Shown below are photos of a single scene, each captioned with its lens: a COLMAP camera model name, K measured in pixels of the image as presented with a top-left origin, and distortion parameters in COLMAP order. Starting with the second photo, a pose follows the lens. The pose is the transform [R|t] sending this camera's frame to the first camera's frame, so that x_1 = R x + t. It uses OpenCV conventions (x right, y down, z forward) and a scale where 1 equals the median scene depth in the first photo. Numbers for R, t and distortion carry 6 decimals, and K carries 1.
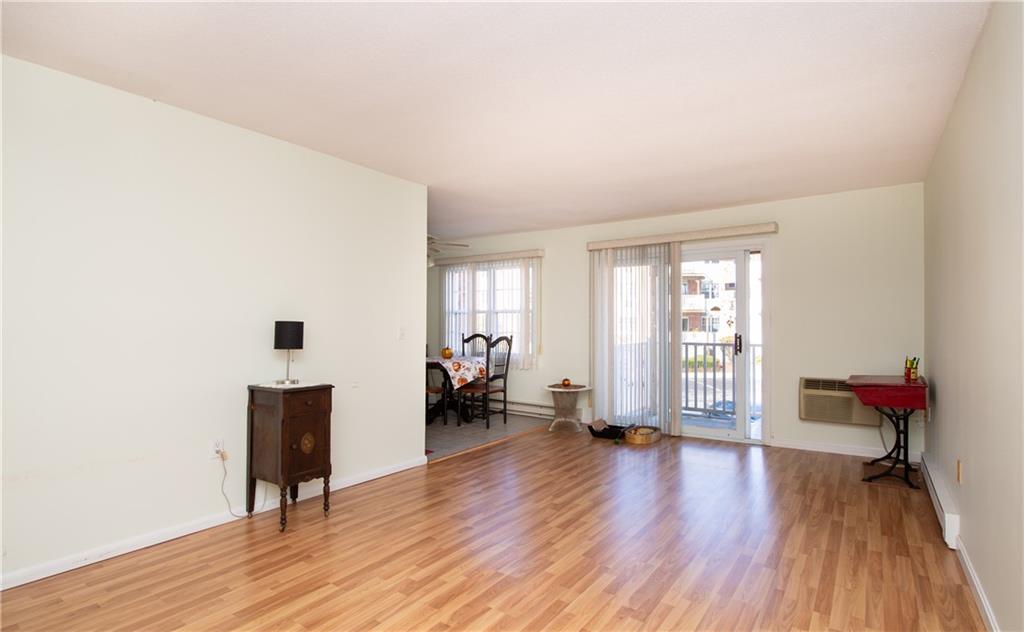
lens RADIAL K [[502.4, 0, 512.6], [0, 502.4, 319.0], [0, 0, 1]] dist [0.000449, -0.000024]
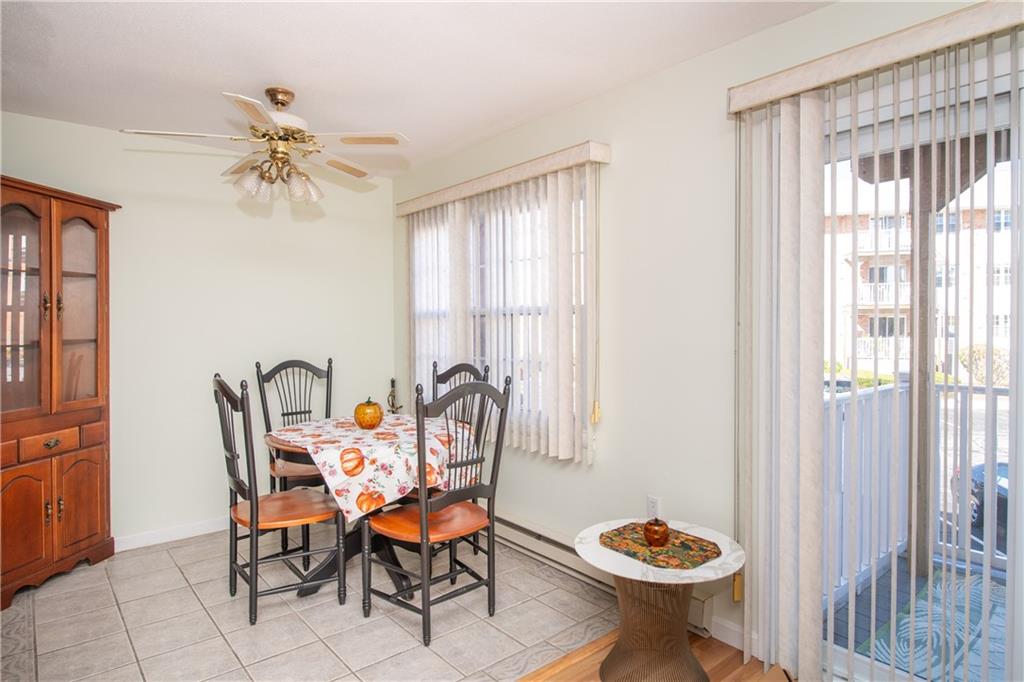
lens RADIAL K [[584.7, 0, 511.9], [0, 584.7, 333.7], [0, 0, 1]] dist [-0.000816, -0.000060]
pose [[0.969969, 0.000630, -0.243227, 0.090557], [0.005564, 0.999677, 0.024778, -0.008113], [0.243164, -0.025387, 0.969653, 0.517216]]
